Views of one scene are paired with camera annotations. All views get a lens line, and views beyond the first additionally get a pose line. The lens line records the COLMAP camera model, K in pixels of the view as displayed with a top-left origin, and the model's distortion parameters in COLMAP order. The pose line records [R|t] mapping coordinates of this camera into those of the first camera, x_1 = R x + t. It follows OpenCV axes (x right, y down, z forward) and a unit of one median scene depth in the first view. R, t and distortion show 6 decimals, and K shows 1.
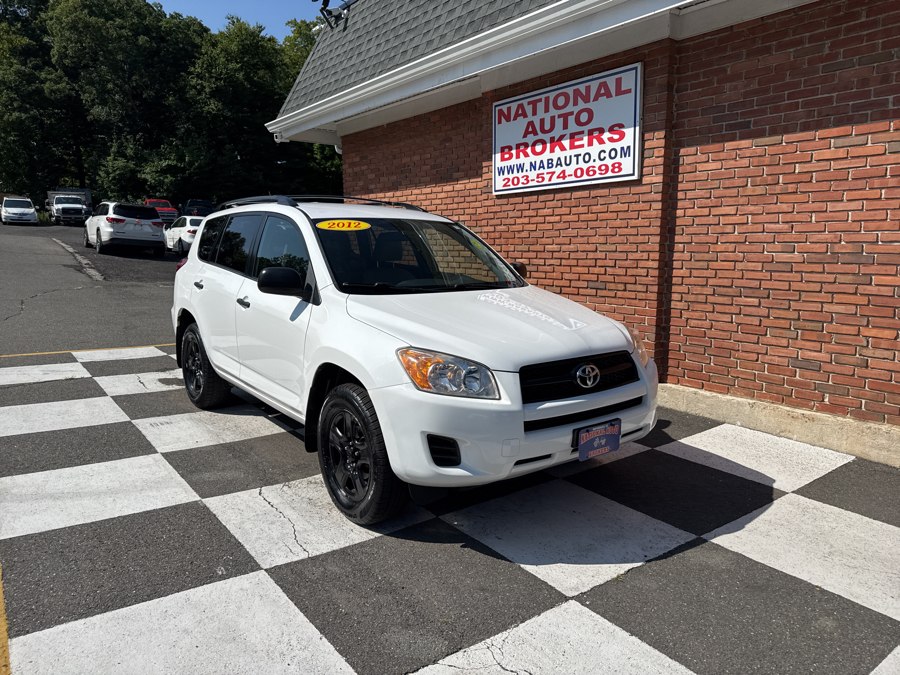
lens RADIAL K [[650.3, 0, 454.5], [0, 650.3, 340.7], [0, 0, 1]] dist [0.002050, -0.004931]
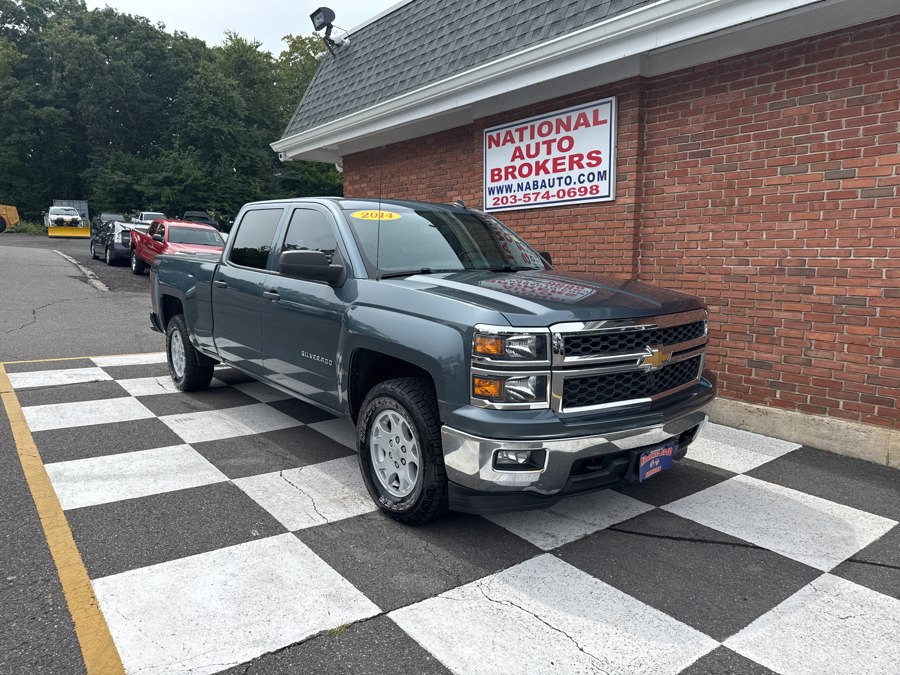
lens RADIAL K [[648.3, 0, 454.5], [0, 648.3, 337.4], [0, 0, 1]] dist [0.018283, -0.028928]
pose [[0.999943, -0.000919, 0.010601, -0.002357], [0.001146, 0.999770, -0.021431, 0.009961], [-0.010579, 0.021442, 0.999714, -0.100079]]
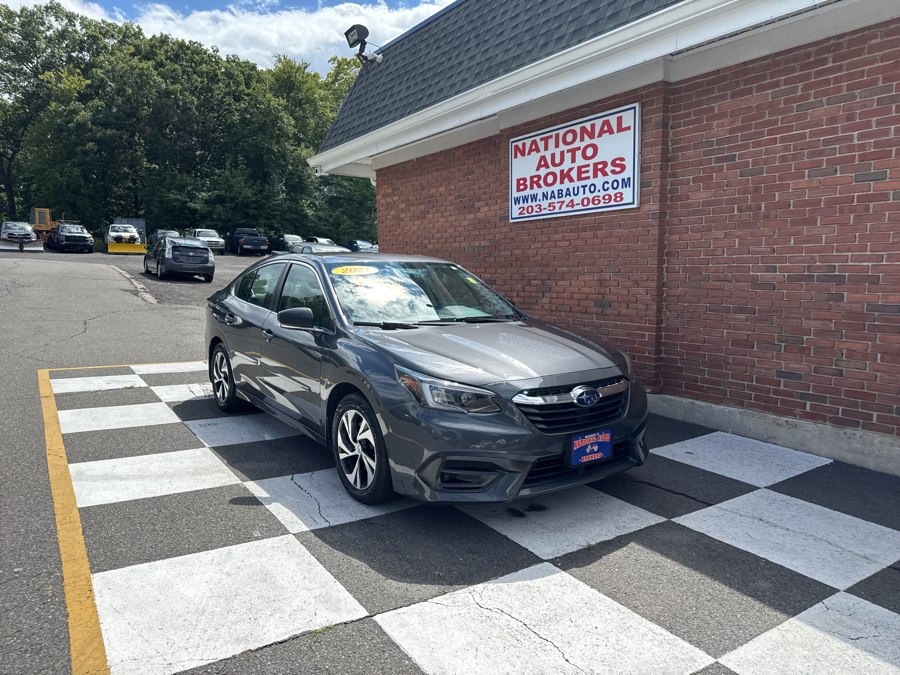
lens RADIAL K [[647.9, 0, 452.3], [0, 647.9, 338.2], [0, 0, 1]] dist [0.010999, -0.018103]
pose [[0.998064, 0.003785, -0.062081, 0.037041], [-0.006458, 0.999058, -0.042922, 0.019615], [0.061860, 0.043240, 0.997148, -0.094147]]
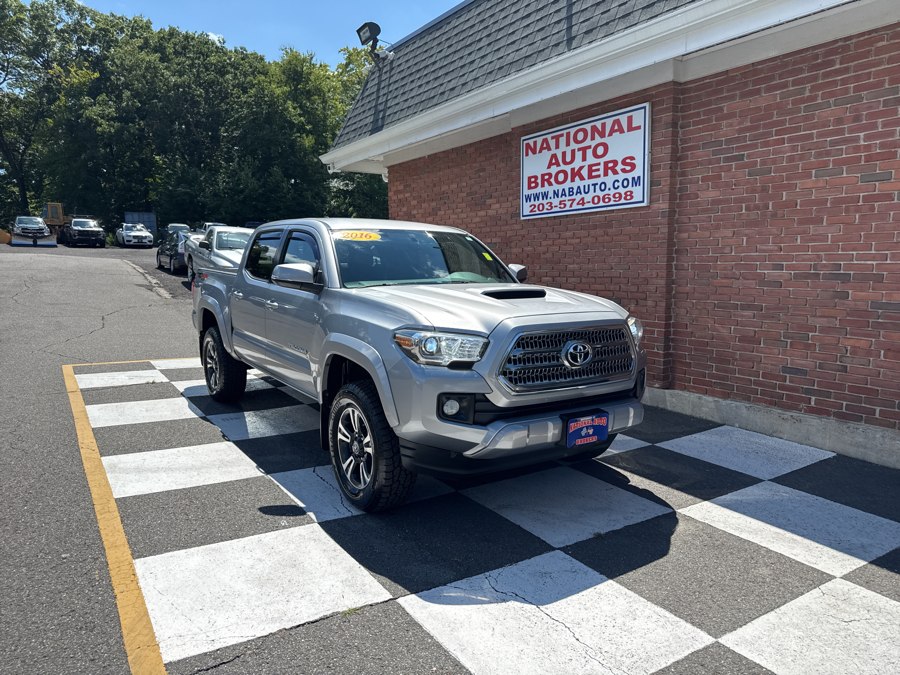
lens RADIAL K [[650.2, 0, 451.4], [0, 650.2, 344.7], [0, 0, 1]] dist [0.005716, -0.012793]
pose [[0.996944, 0.003058, -0.078053, 0.033097], [-0.004703, 0.999770, -0.020903, 0.013732], [0.077971, 0.021206, 0.996730, -0.125085]]
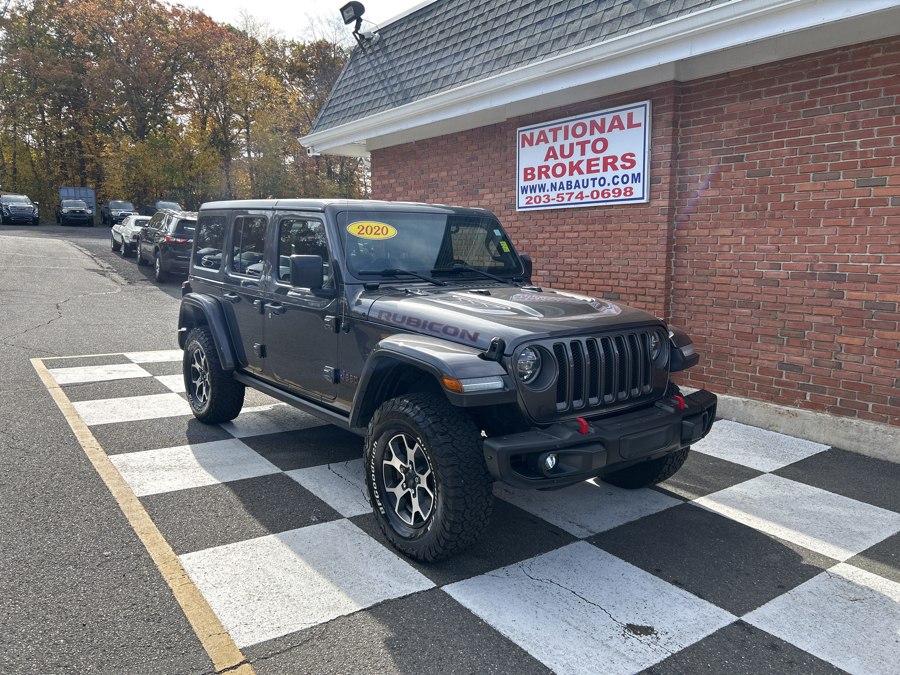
lens RADIAL K [[696.0, 0, 454.0], [0, 696.0, 337.1], [0, 0, 1]] dist [-0.025106, 0.069984]
pose [[0.999785, 0.005865, -0.019864, -0.025056], [-0.006140, 0.999886, -0.013805, 0.002930], [0.019780, 0.013924, 0.999707, -0.192671]]
